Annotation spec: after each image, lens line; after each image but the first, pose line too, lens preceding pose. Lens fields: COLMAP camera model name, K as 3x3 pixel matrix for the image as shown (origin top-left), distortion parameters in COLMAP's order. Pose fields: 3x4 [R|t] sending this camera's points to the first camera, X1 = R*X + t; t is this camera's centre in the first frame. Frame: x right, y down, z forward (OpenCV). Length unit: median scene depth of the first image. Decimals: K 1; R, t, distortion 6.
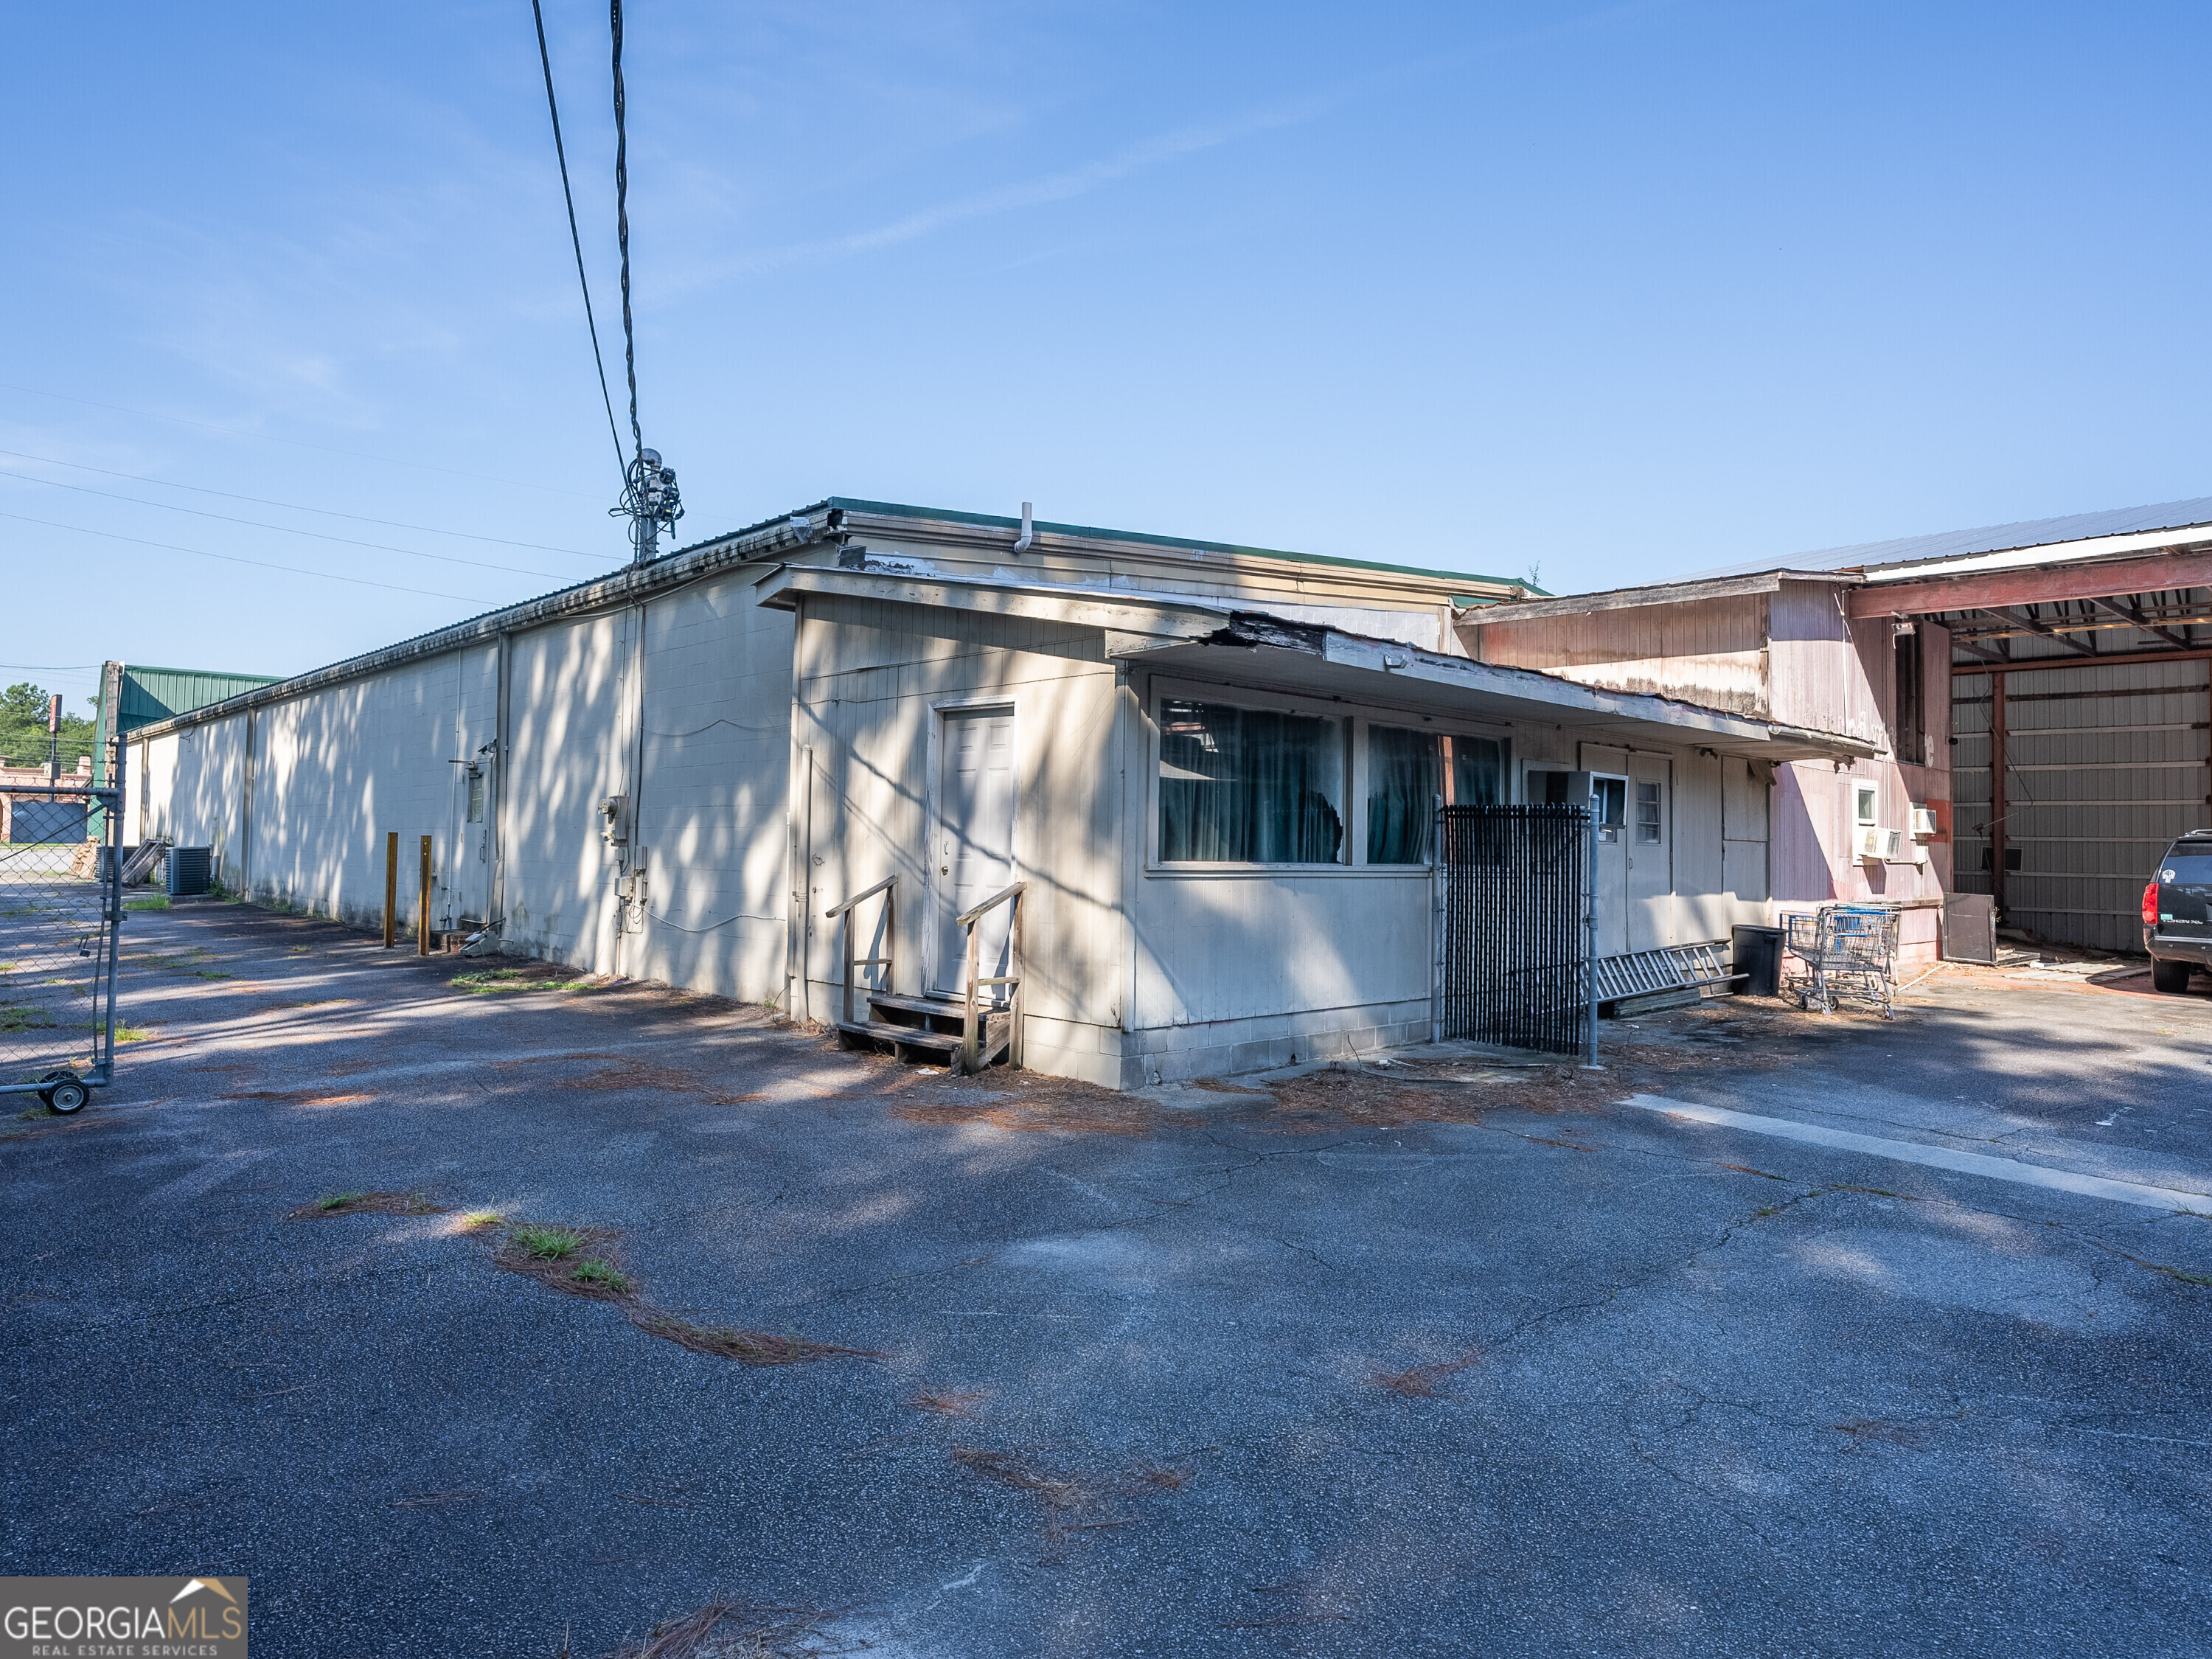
lens RADIAL K [[1359.3, 0, 1106.0], [0, 1359.3, 829.5], [0, 0, 1]] dist [-0.031060, 0.034140]
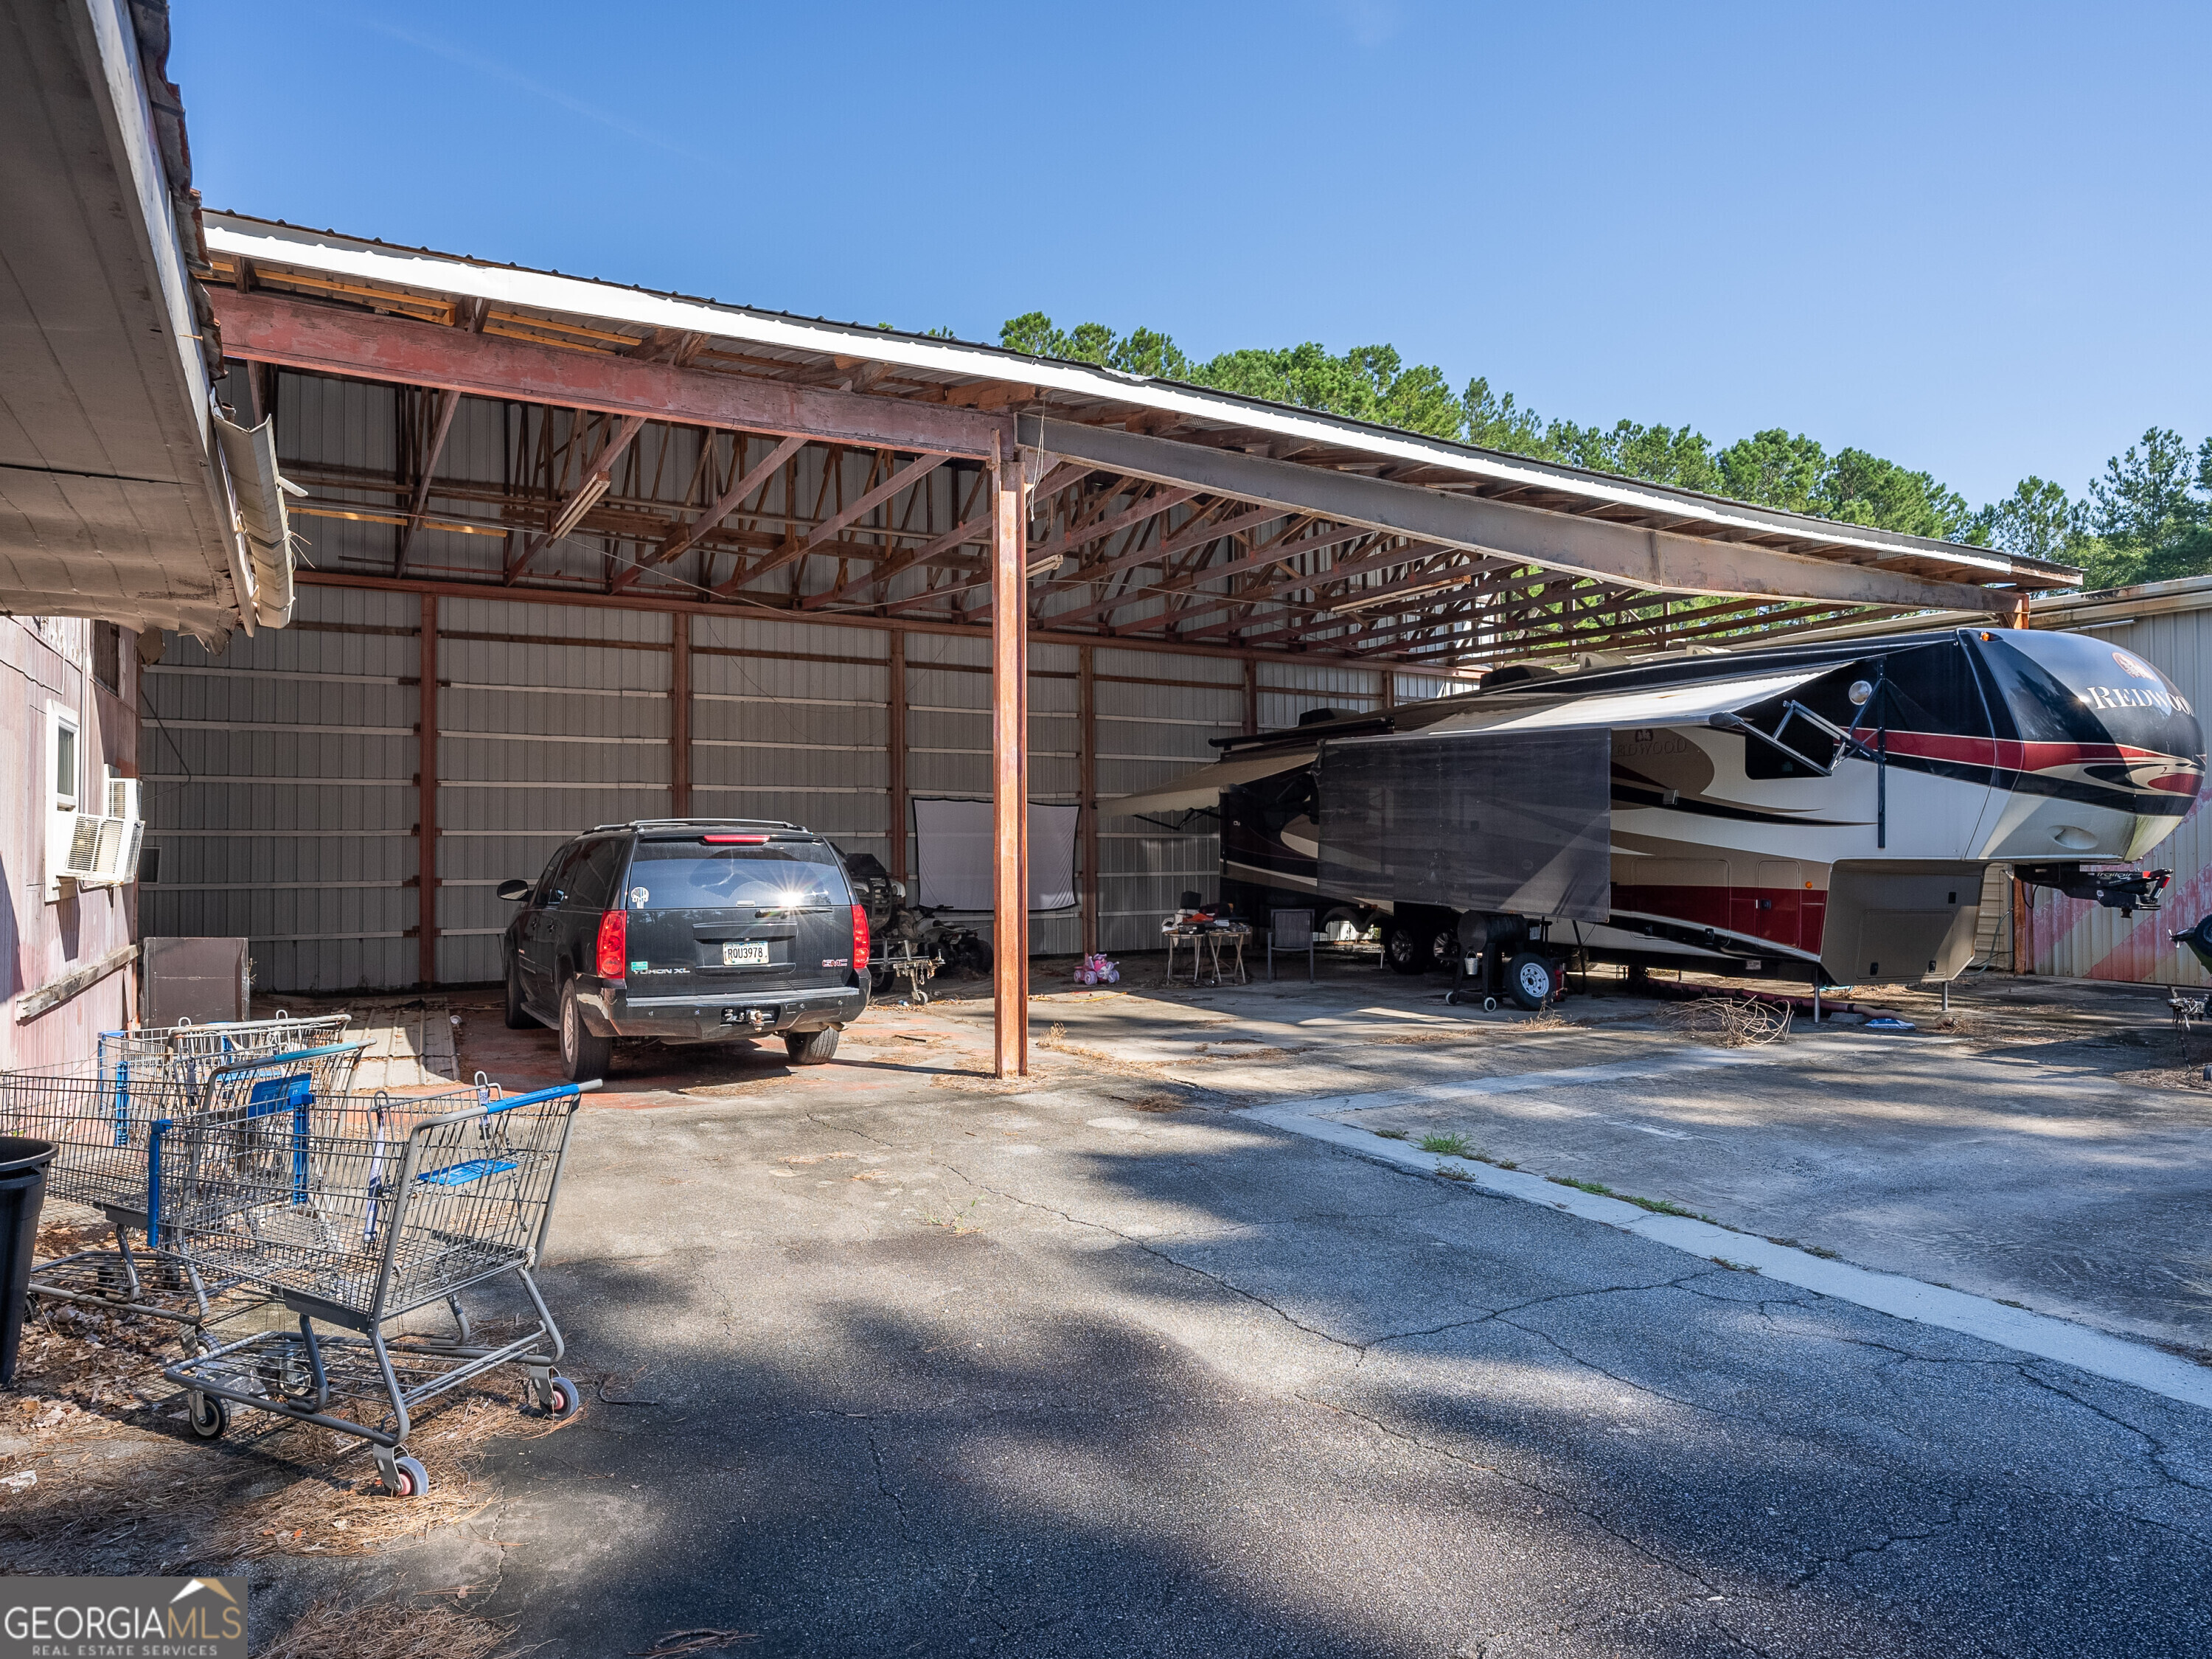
lens RADIAL K [[1359.3, 0, 1106.0], [0, 1359.3, 829.5], [0, 0, 1]] dist [-0.031060, 0.034140]
pose [[0.236702, -0.006750, 0.971559, 0.199438], [-0.002207, 0.999970, 0.007485, -0.000703], [-0.971580, -0.003916, 0.236680, 0.523367]]
